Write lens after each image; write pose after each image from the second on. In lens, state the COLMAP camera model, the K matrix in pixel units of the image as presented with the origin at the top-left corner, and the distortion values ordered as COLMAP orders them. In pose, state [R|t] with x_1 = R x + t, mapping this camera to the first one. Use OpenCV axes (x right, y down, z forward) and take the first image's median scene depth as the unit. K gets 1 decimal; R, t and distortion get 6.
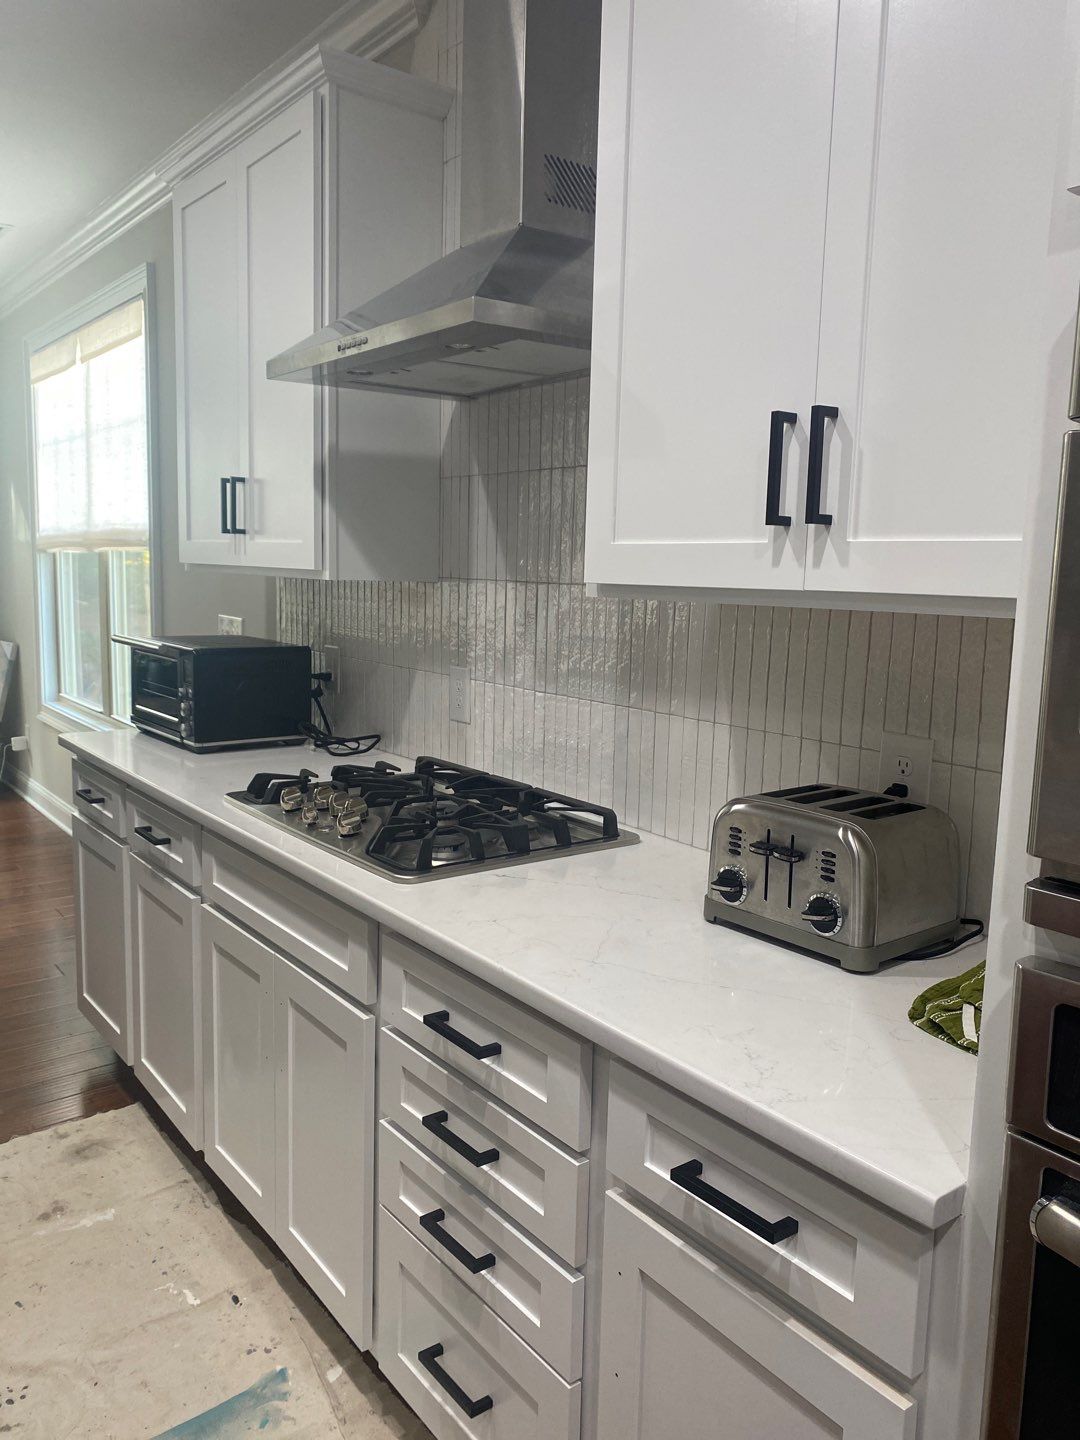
lens RADIAL K [[1097.3, 0, 545.6], [0, 1097.3, 715.9], [0, 0, 1]] dist [0.048625, -0.044317]
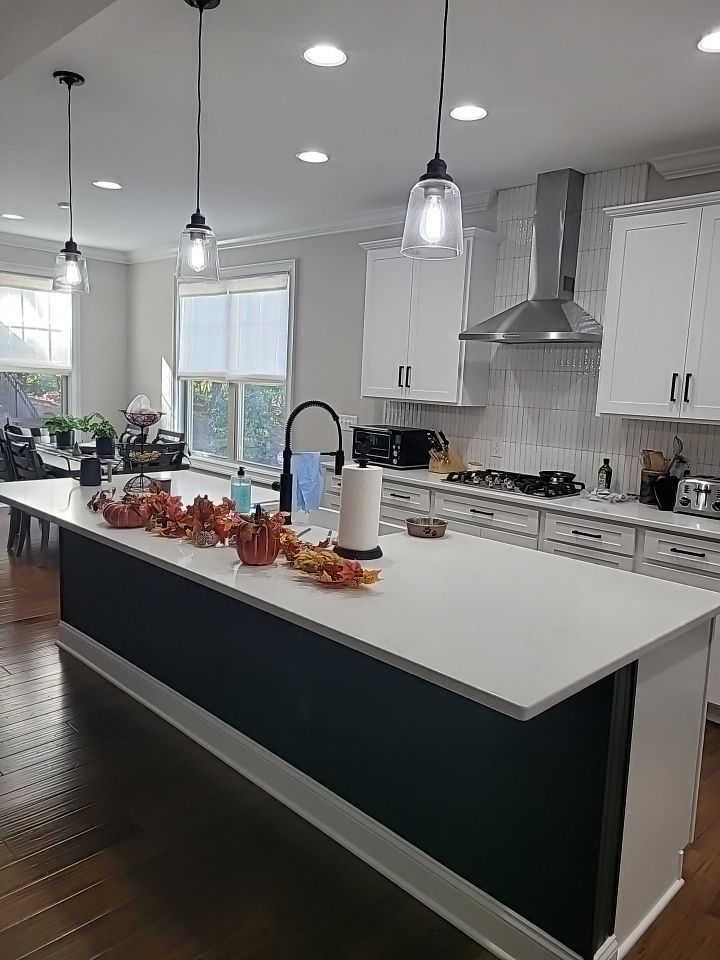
lens RADIAL K [[717.8, 0, 358.3], [0, 717.8, 467.6], [0, 0, 1]] dist [0.059451, -0.038962]
pose [[0.991115, 0.003036, 0.132969, -1.097677], [-0.002158, 0.999975, -0.006752, 0.074862], [-0.132987, 0.006405, 0.991097, -1.249565]]
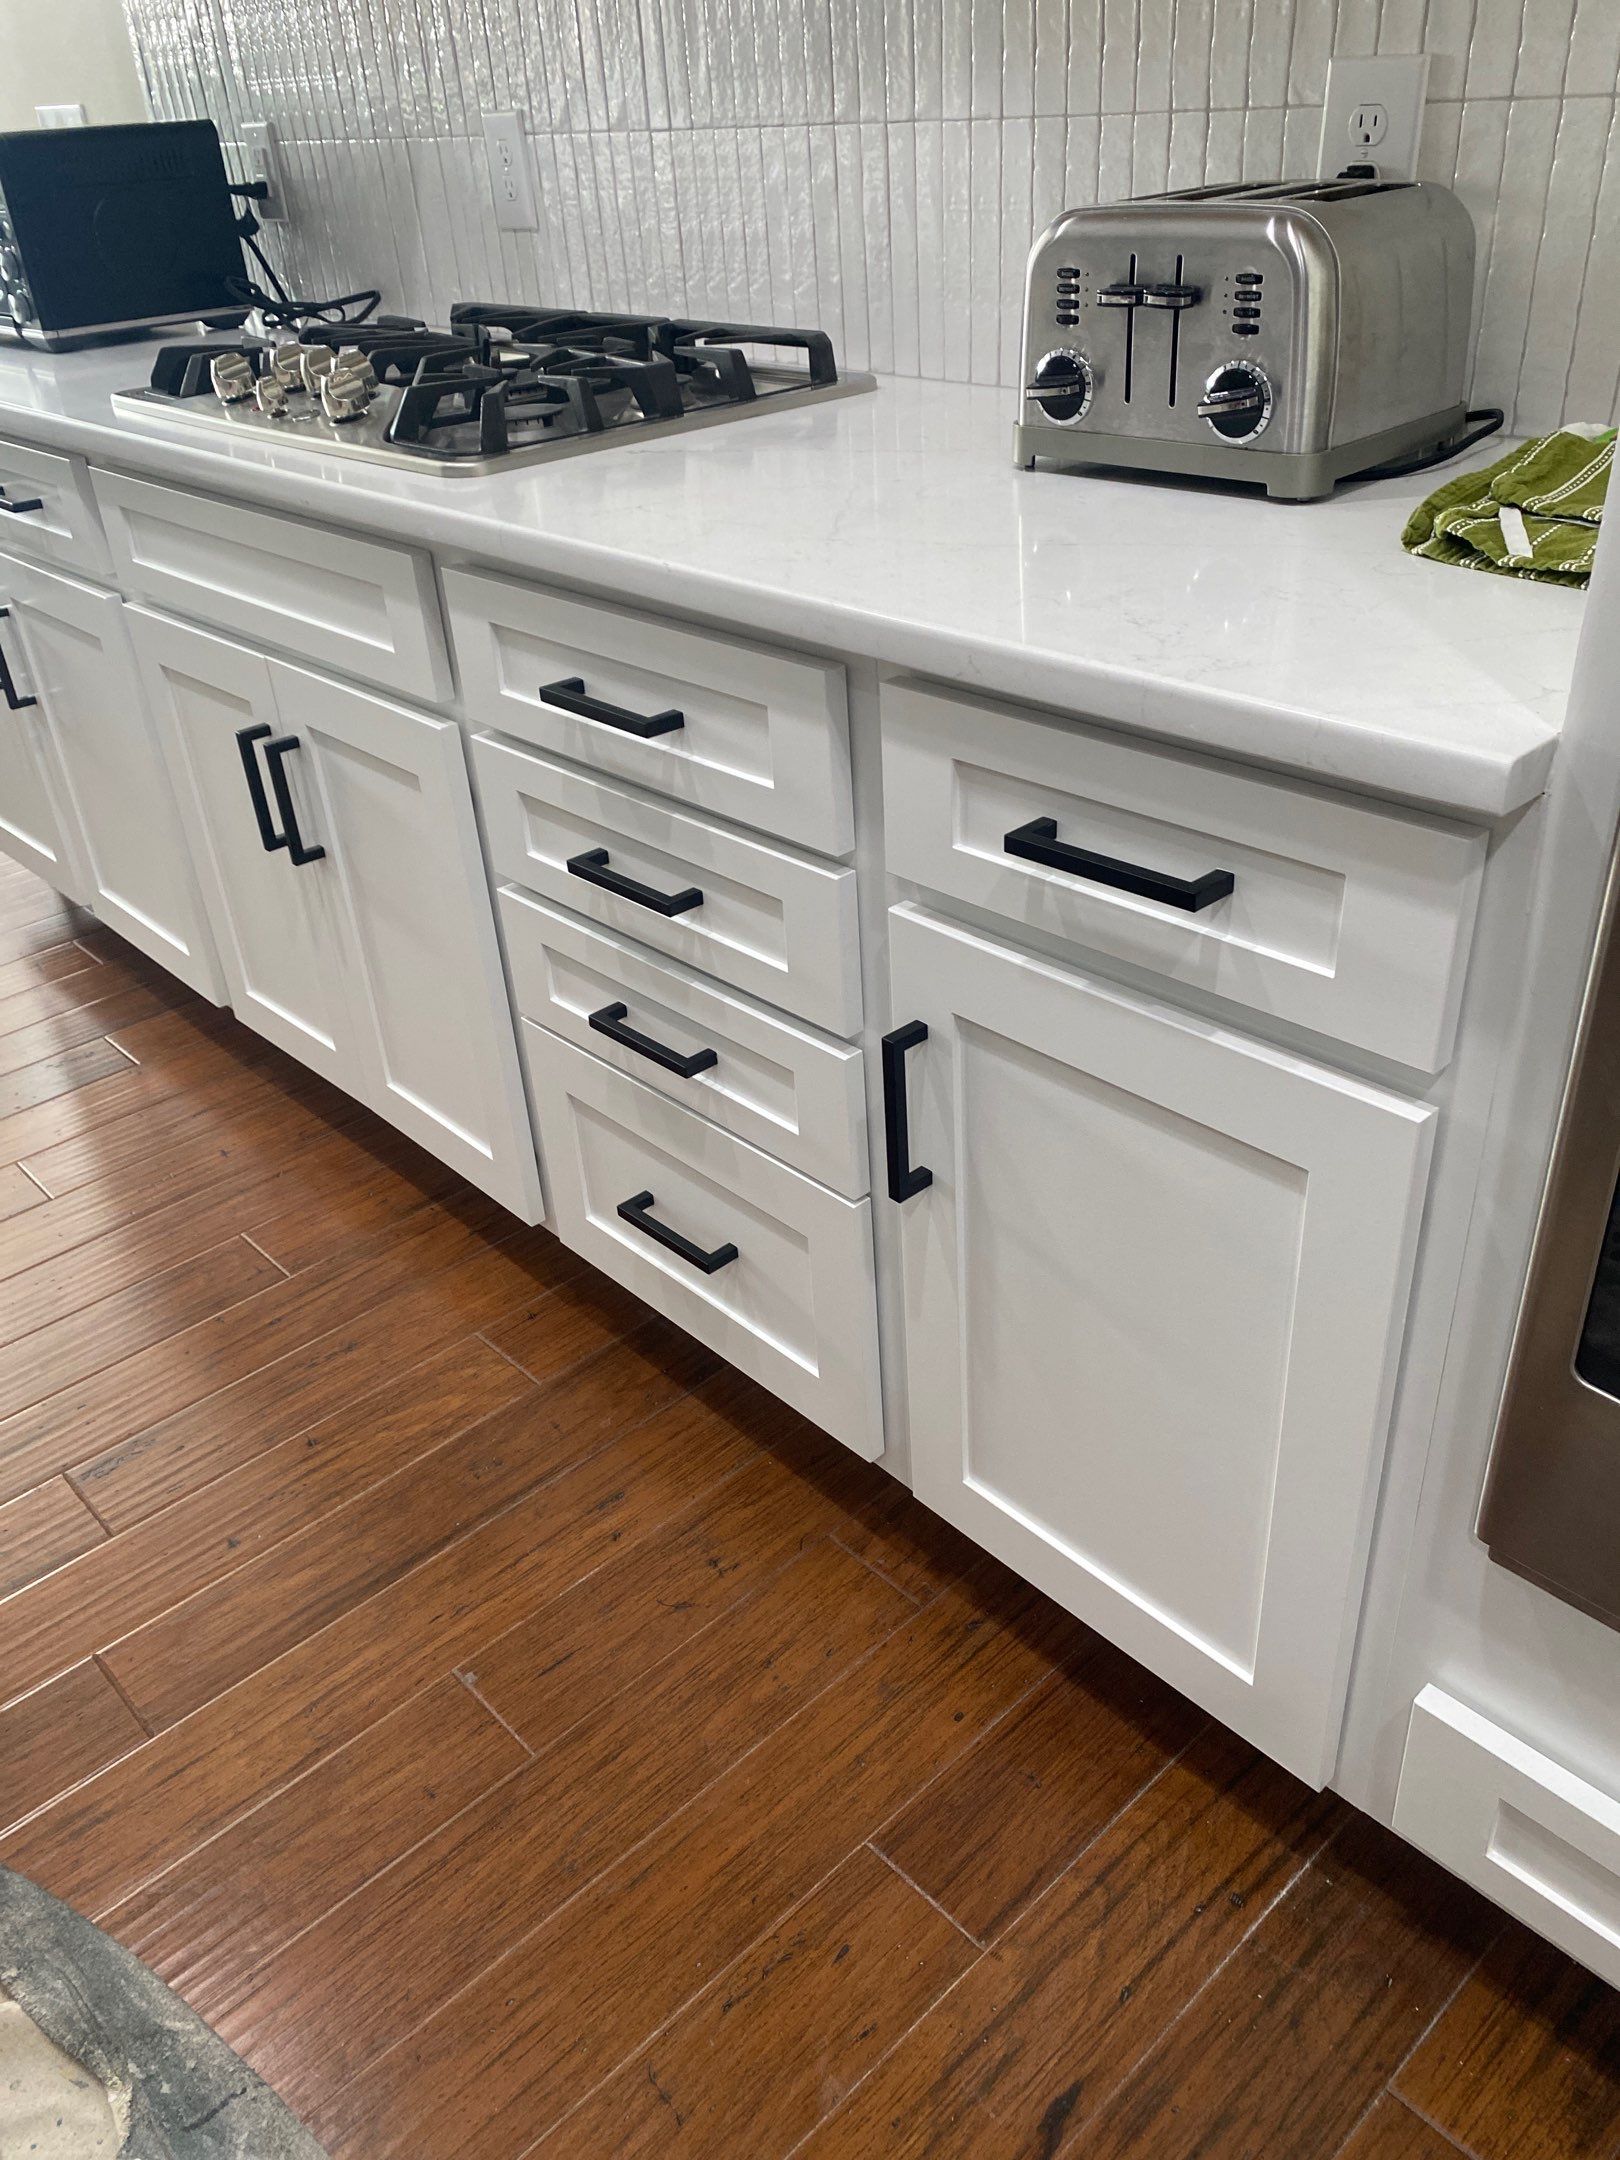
lens RADIAL K [[1646.0, 0, 818.4], [0, 1646.0, 1073.8], [0, 0, 1]] dist [0.048625, -0.044317]
pose [[0.991767, -0.121706, 0.039828, -0.024851], [0.096155, 0.913168, 0.396079, 0.123833], [-0.084575, -0.388988, 0.917352, 0.118015]]
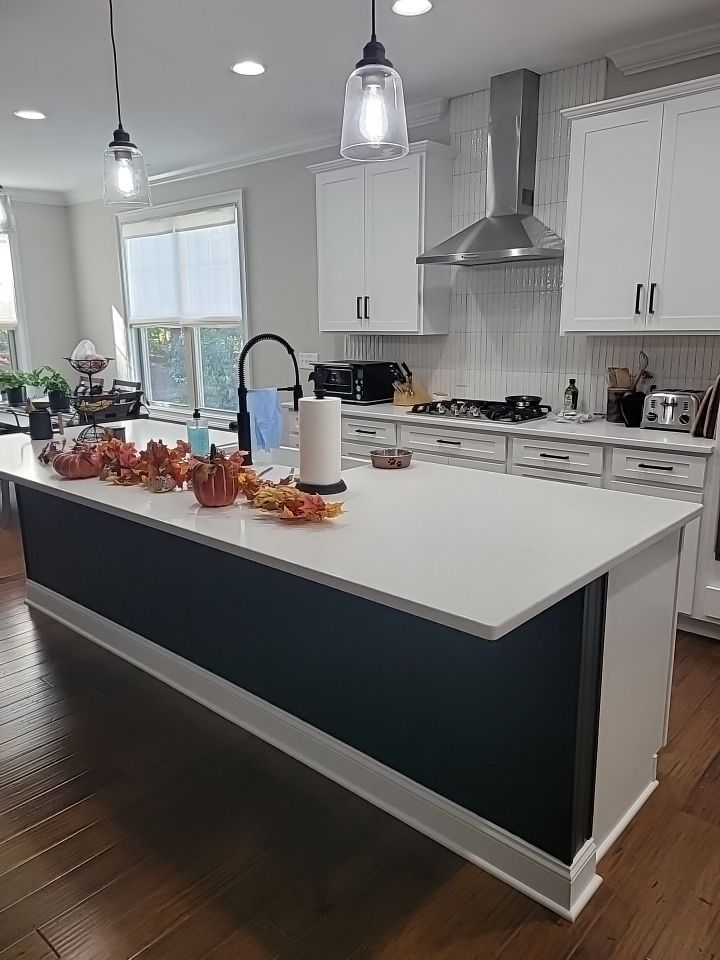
lens RADIAL K [[717.1, 0, 351.4], [0, 717.1, 480.9], [0, 0, 1]] dist [0.060444, -0.042139]
pose [[0.984400, -0.074886, 0.159214, -1.067222], [0.060885, 0.993981, 0.091074, 0.101146], [-0.165076, -0.079960, 0.983034, -1.196488]]
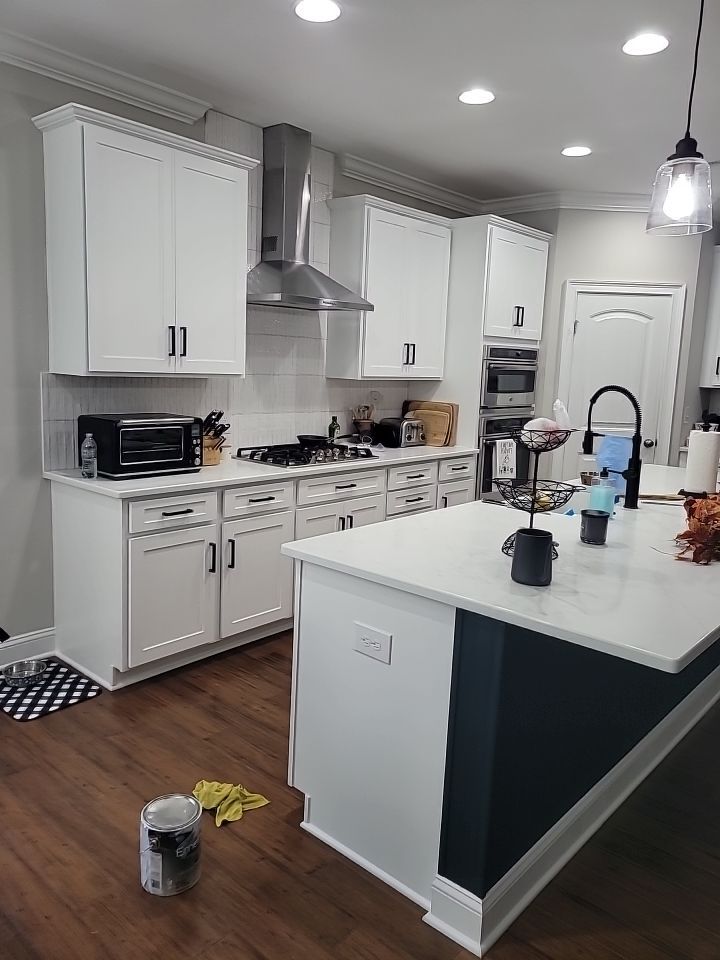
lens RADIAL K [[717.1, 0, 351.4], [0, 717.1, 480.9], [0, 0, 1]] dist [0.060444, -0.042139]
pose [[-0.185430, -0.195539, 0.963006, -2.756544], [0.090033, 0.972499, 0.214802, -0.344084], [-0.978524, 0.126533, -0.162725, 1.647483]]
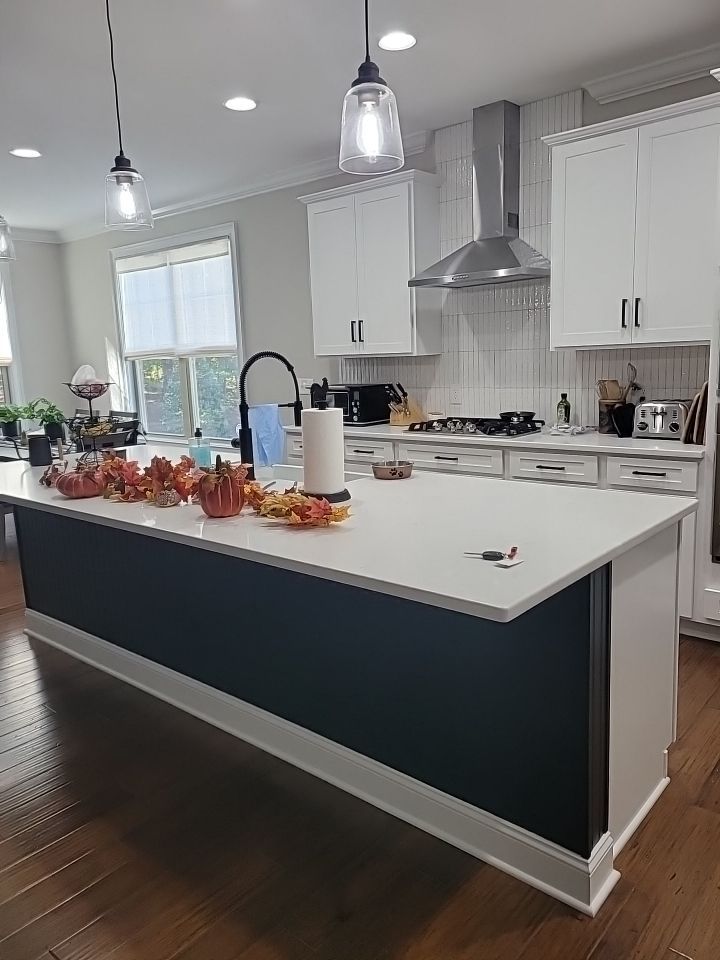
lens RADIAL K [[716.9, 0, 365.3], [0, 716.9, 474.9], [0, 0, 1]] dist [0.062475, -0.042887]
pose [[0.977035, -0.095639, 0.190411, -1.094509], [0.089665, 0.995178, 0.039771, 0.148590], [-0.193296, -0.021784, 0.980899, -1.218790]]
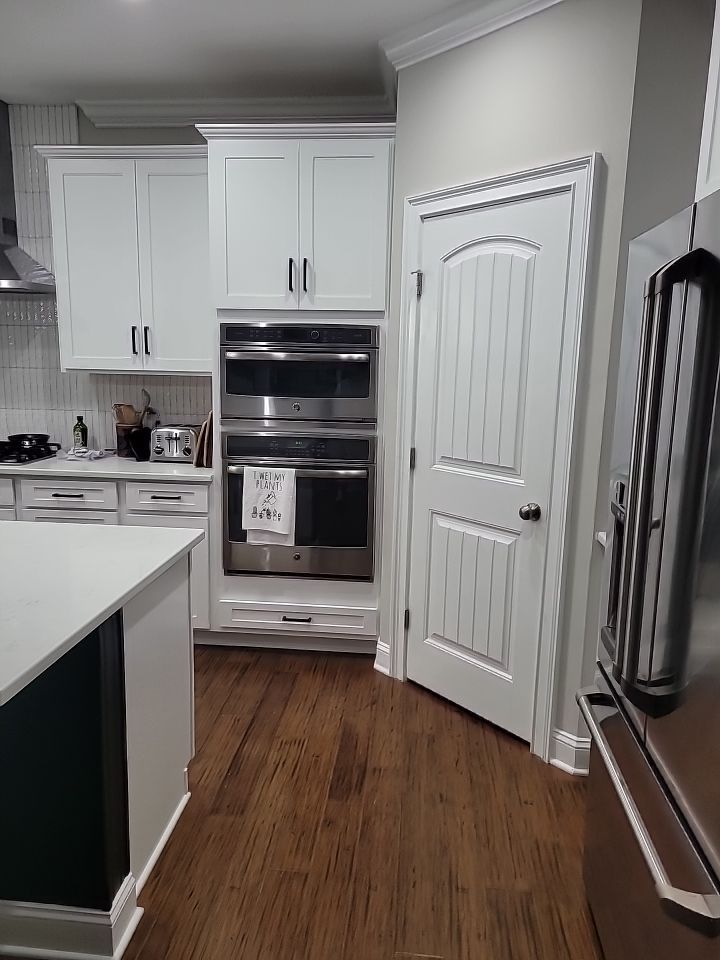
lens RADIAL K [[717.1, 0, 351.4], [0, 717.1, 480.9], [0, 0, 1]] dist [0.060444, -0.042139]
pose [[0.687064, -0.140615, 0.712860, -1.050604], [0.098278, 0.990064, 0.100573, 0.087477], [-0.719920, 0.000958, 0.694057, -1.236630]]
